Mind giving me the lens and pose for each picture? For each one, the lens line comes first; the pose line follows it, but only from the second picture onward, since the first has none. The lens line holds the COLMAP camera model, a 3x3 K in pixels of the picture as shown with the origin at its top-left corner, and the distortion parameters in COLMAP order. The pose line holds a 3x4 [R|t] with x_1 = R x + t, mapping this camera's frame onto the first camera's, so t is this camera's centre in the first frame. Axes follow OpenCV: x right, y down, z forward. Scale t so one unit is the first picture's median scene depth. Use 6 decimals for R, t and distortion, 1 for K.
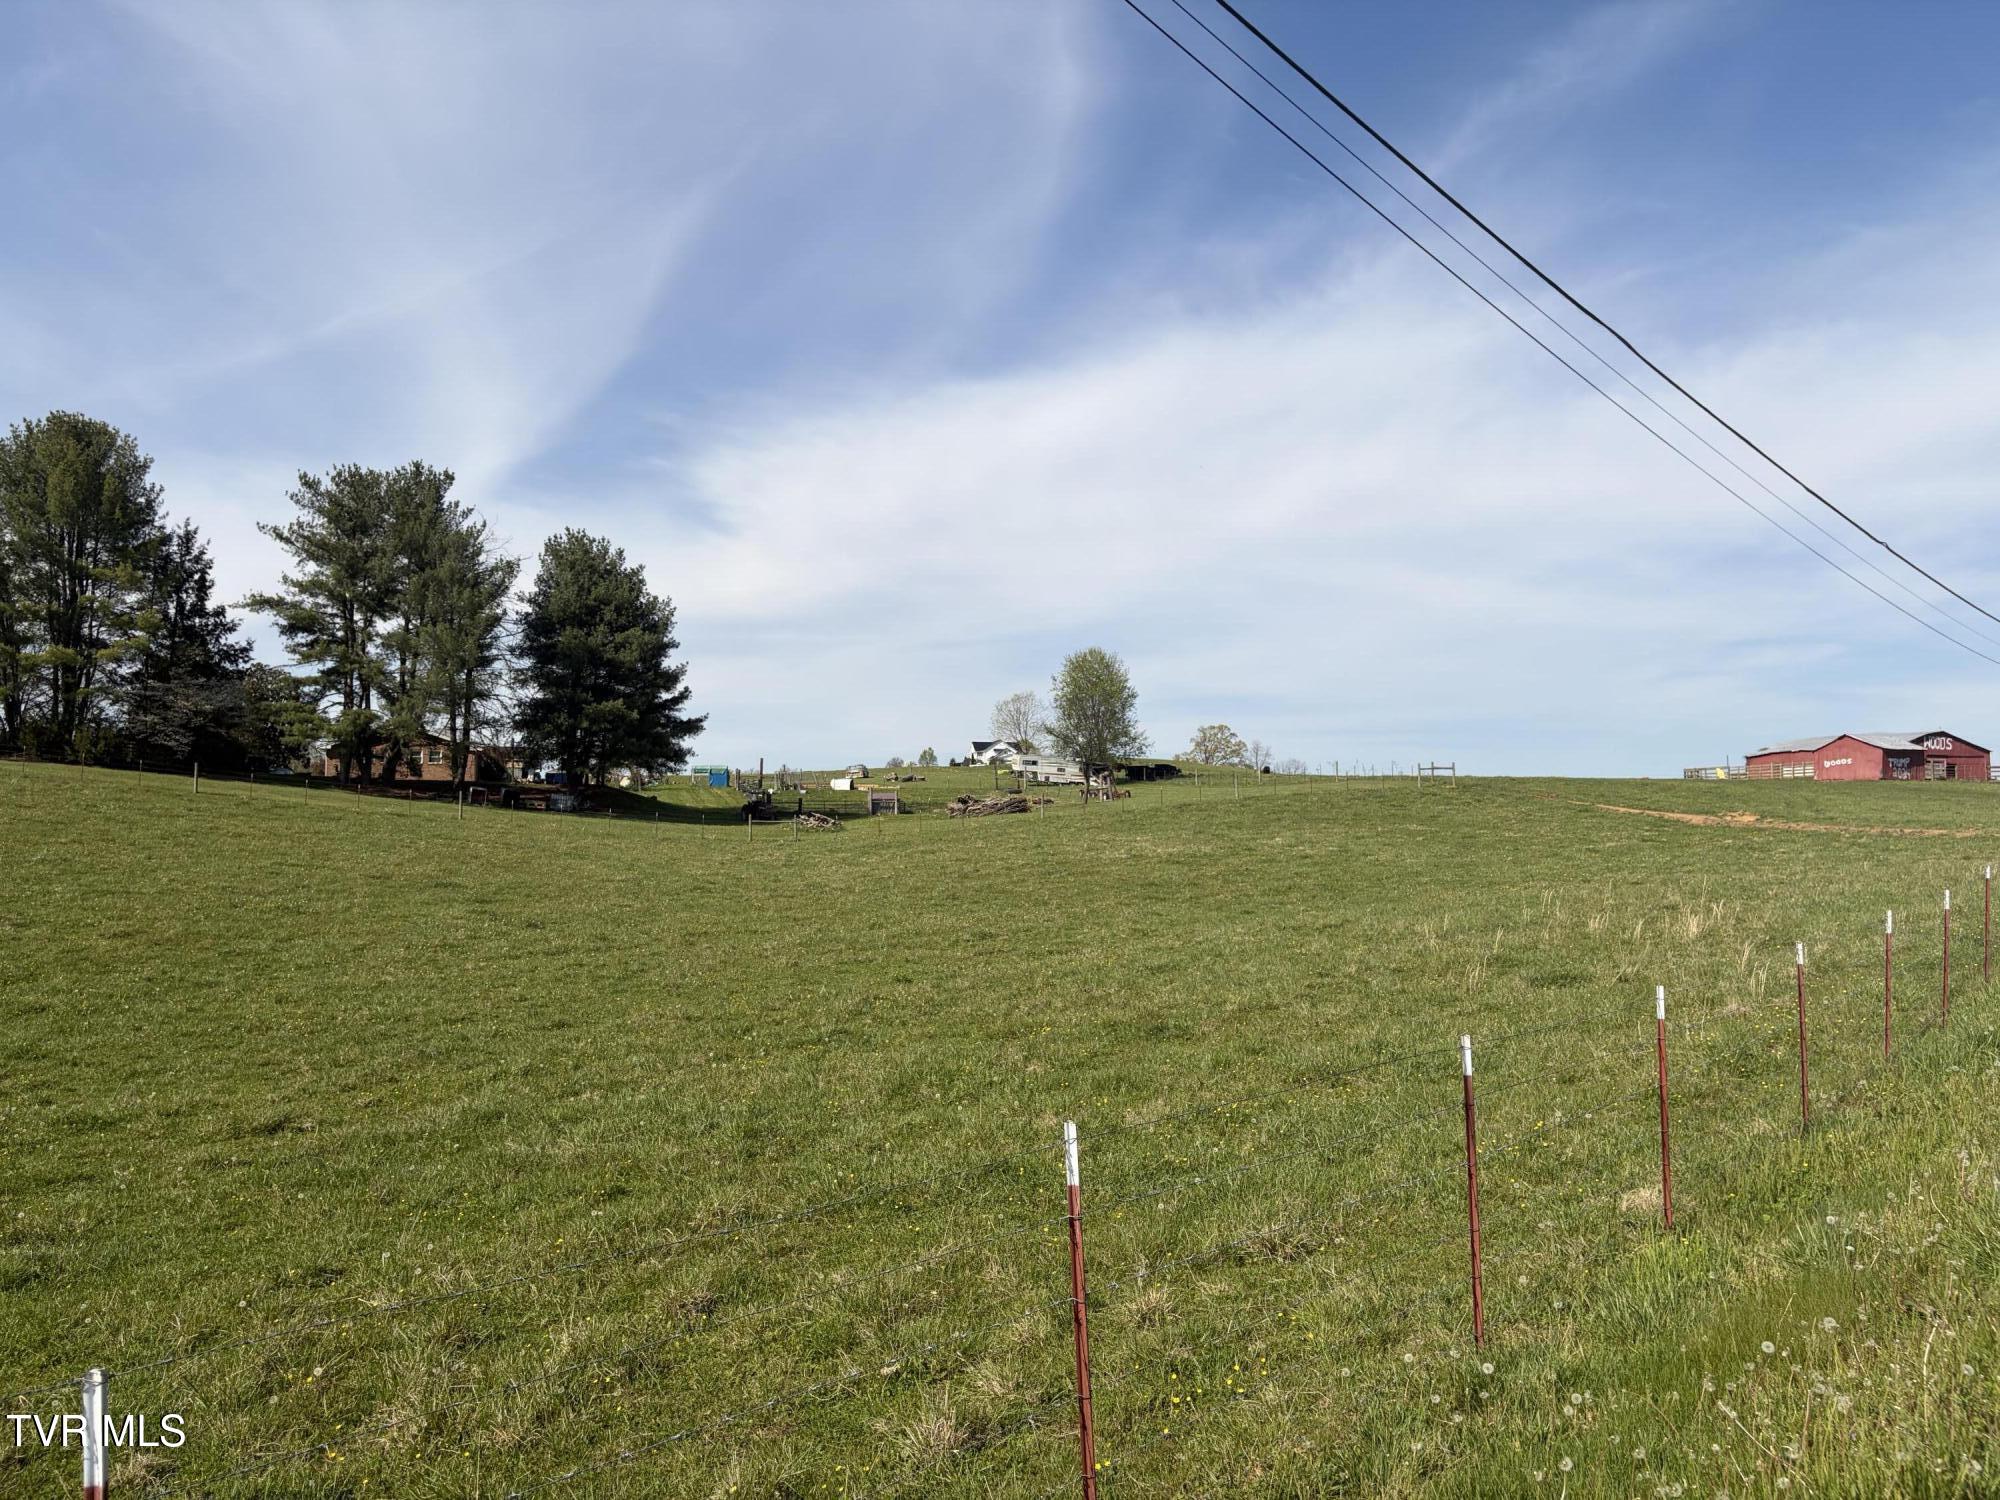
lens RADIAL K [[1528.6, 0, 1001.9], [0, 1528.6, 750.9], [0, 0, 1]] dist [0.055970, -0.060960]
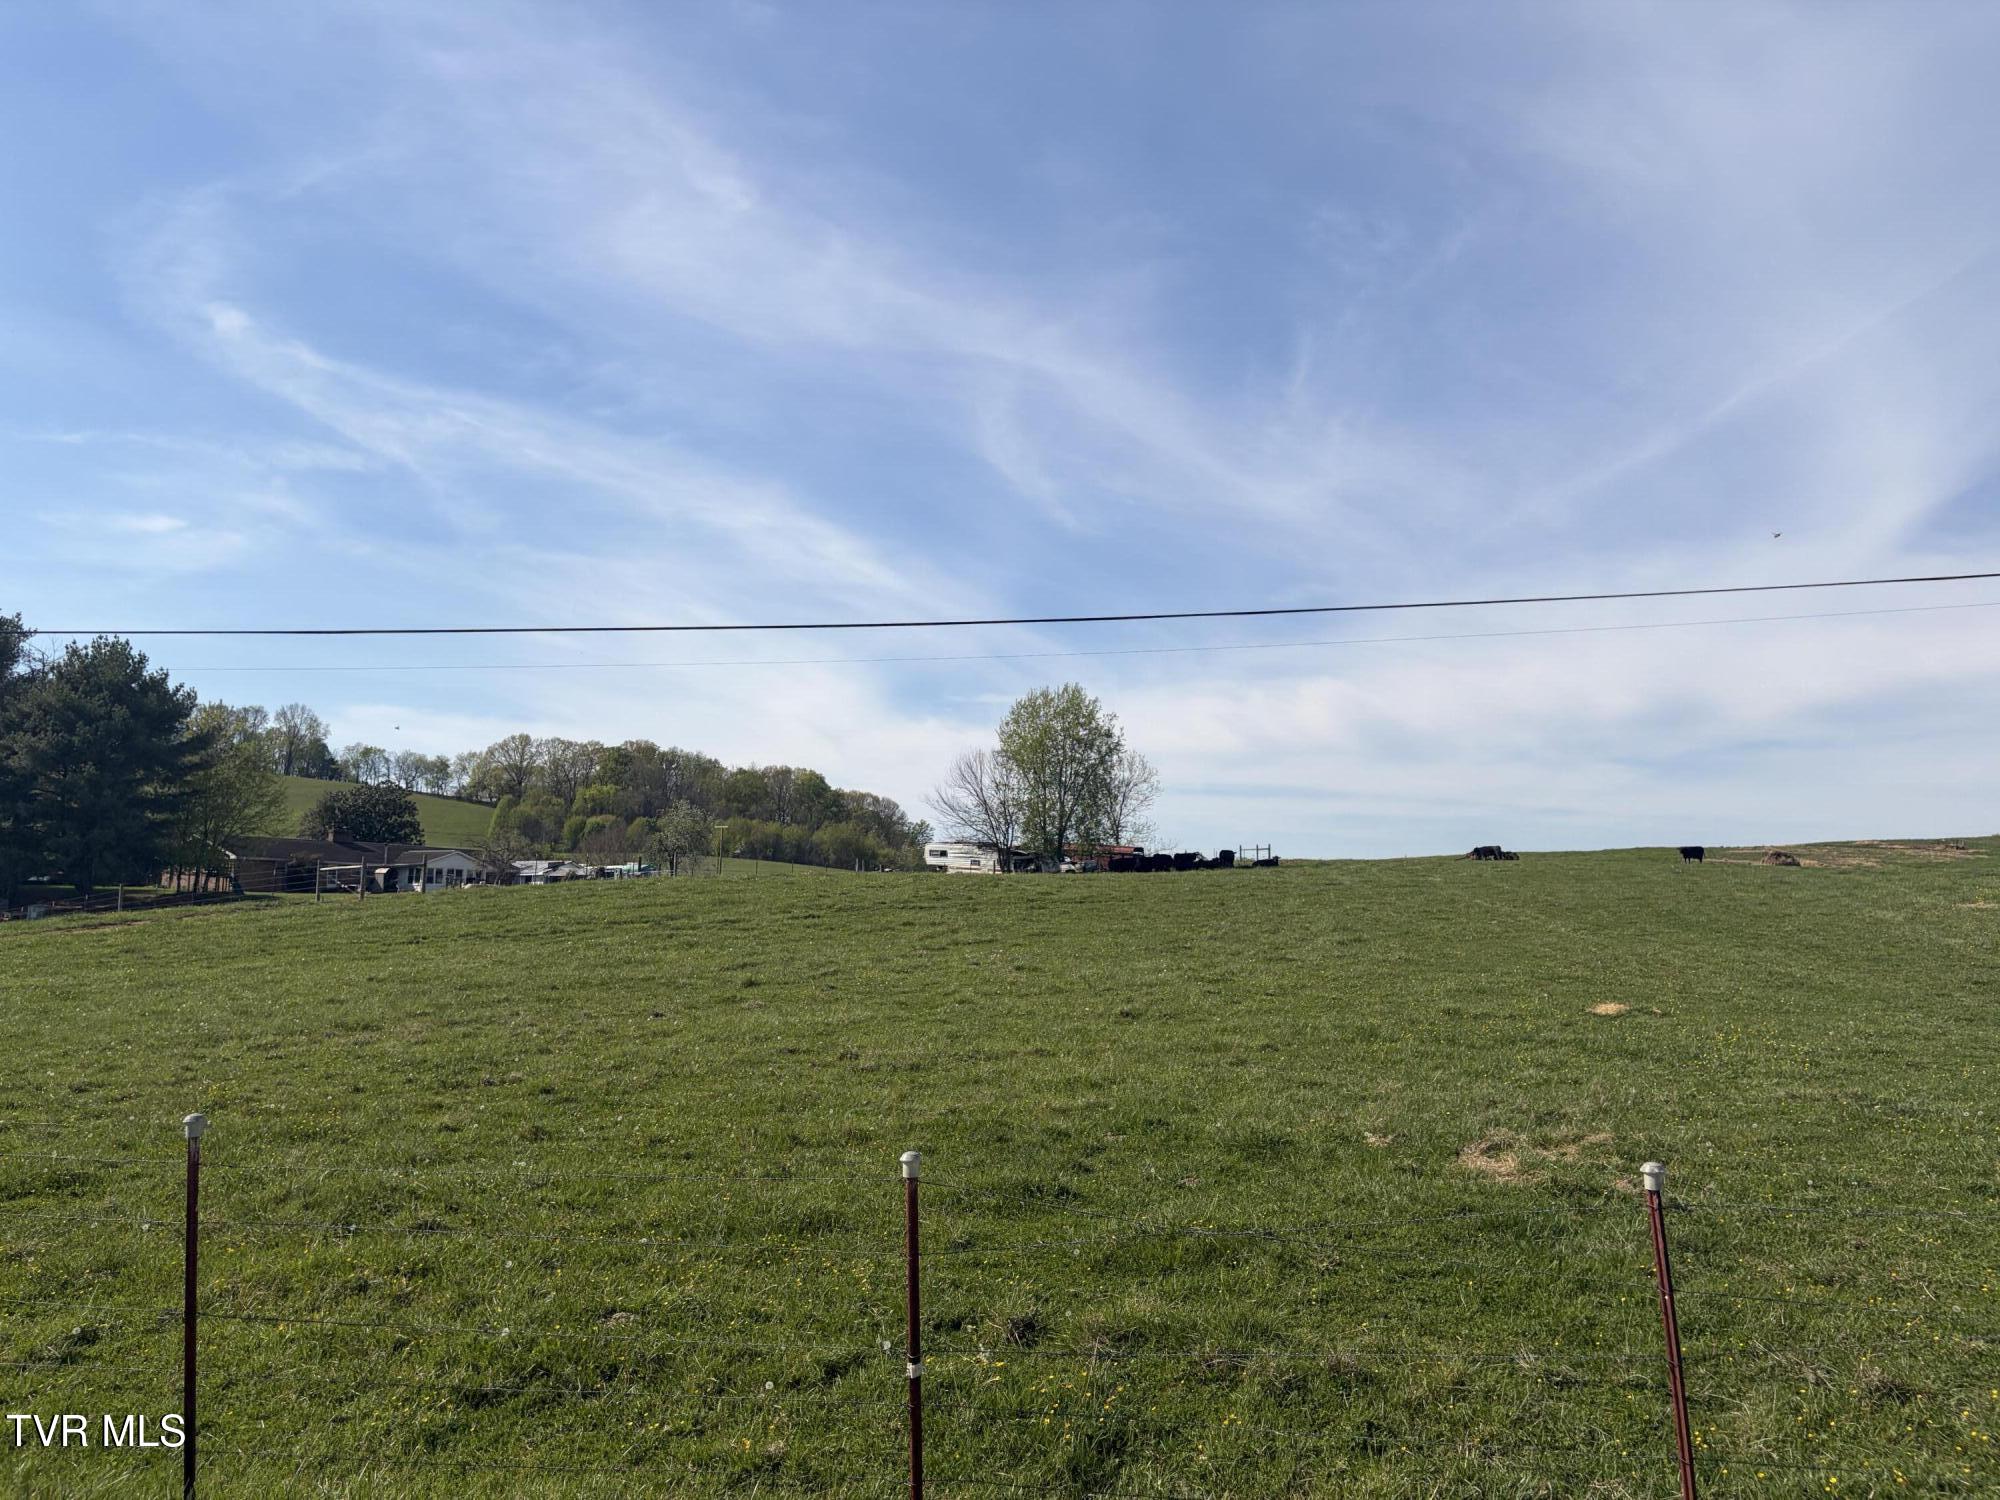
lens RADIAL K [[1528.6, 0, 1009.6], [0, 1528.6, 872.3], [0, 0, 1]] dist [0.055970, -0.060960]
pose [[0.652907, -0.008308, -0.757393, 0.728074], [0.025658, 0.999609, 0.011154, 0.010688], [0.757004, -0.026716, 0.652864, 0.661706]]
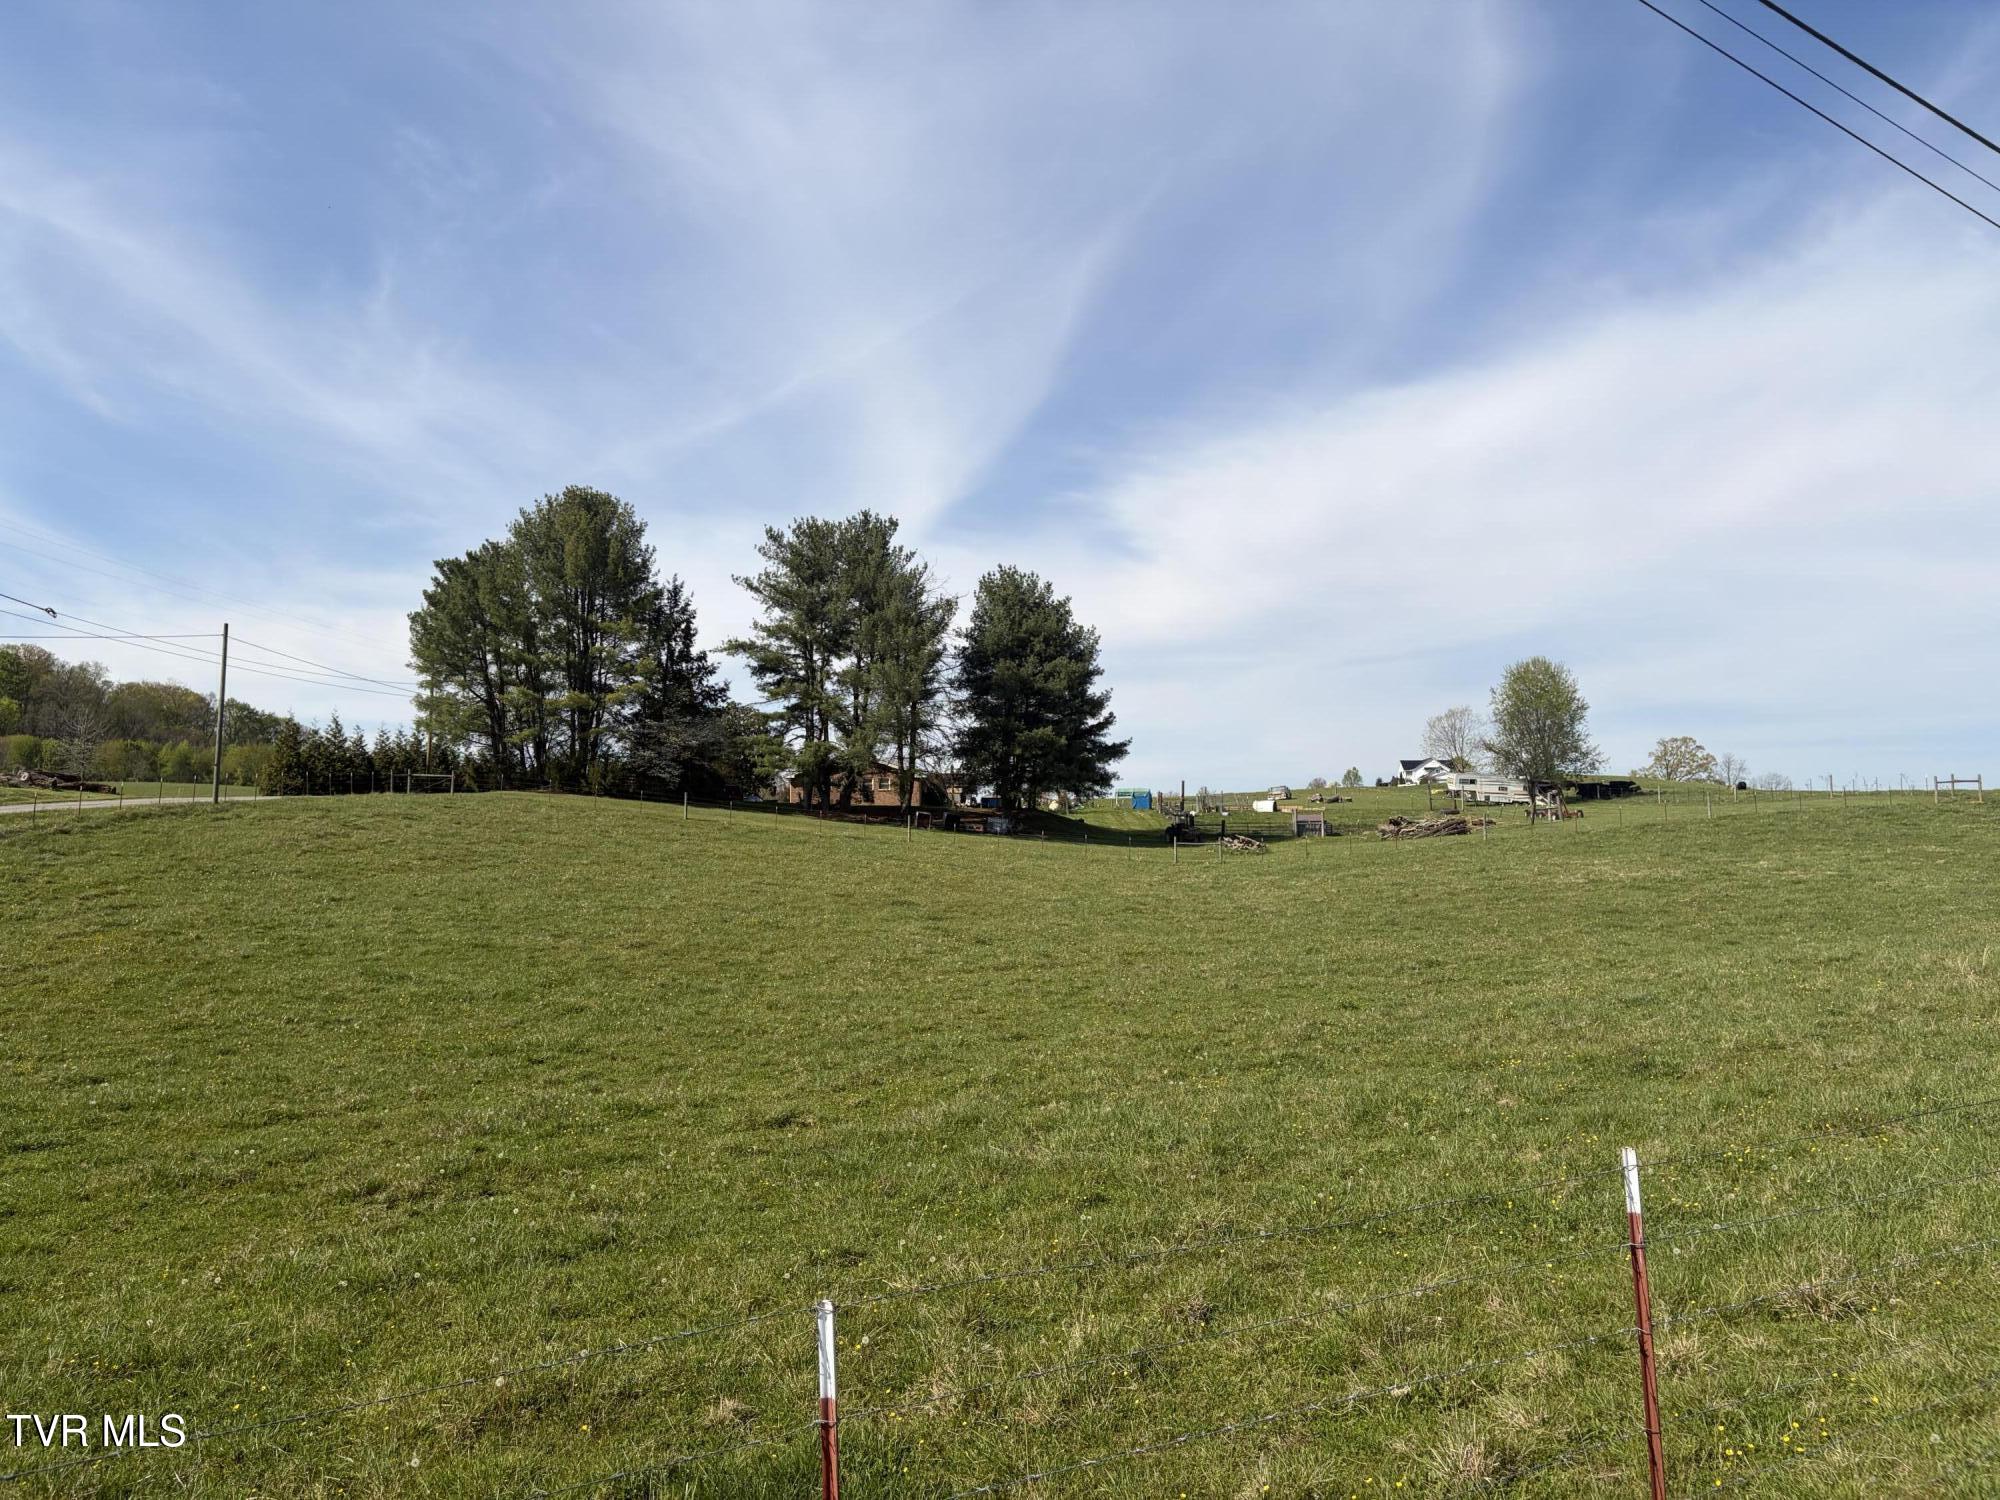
lens RADIAL K [[1528.6, 0, 986.5], [0, 1528.6, 745.3], [0, 0, 1]] dist [0.055970, -0.060960]
pose [[0.960317, -0.021325, -0.278095, -0.003693], [0.016251, 0.999657, -0.020537, -0.000067], [0.278437, 0.015203, 0.960334, -0.003515]]
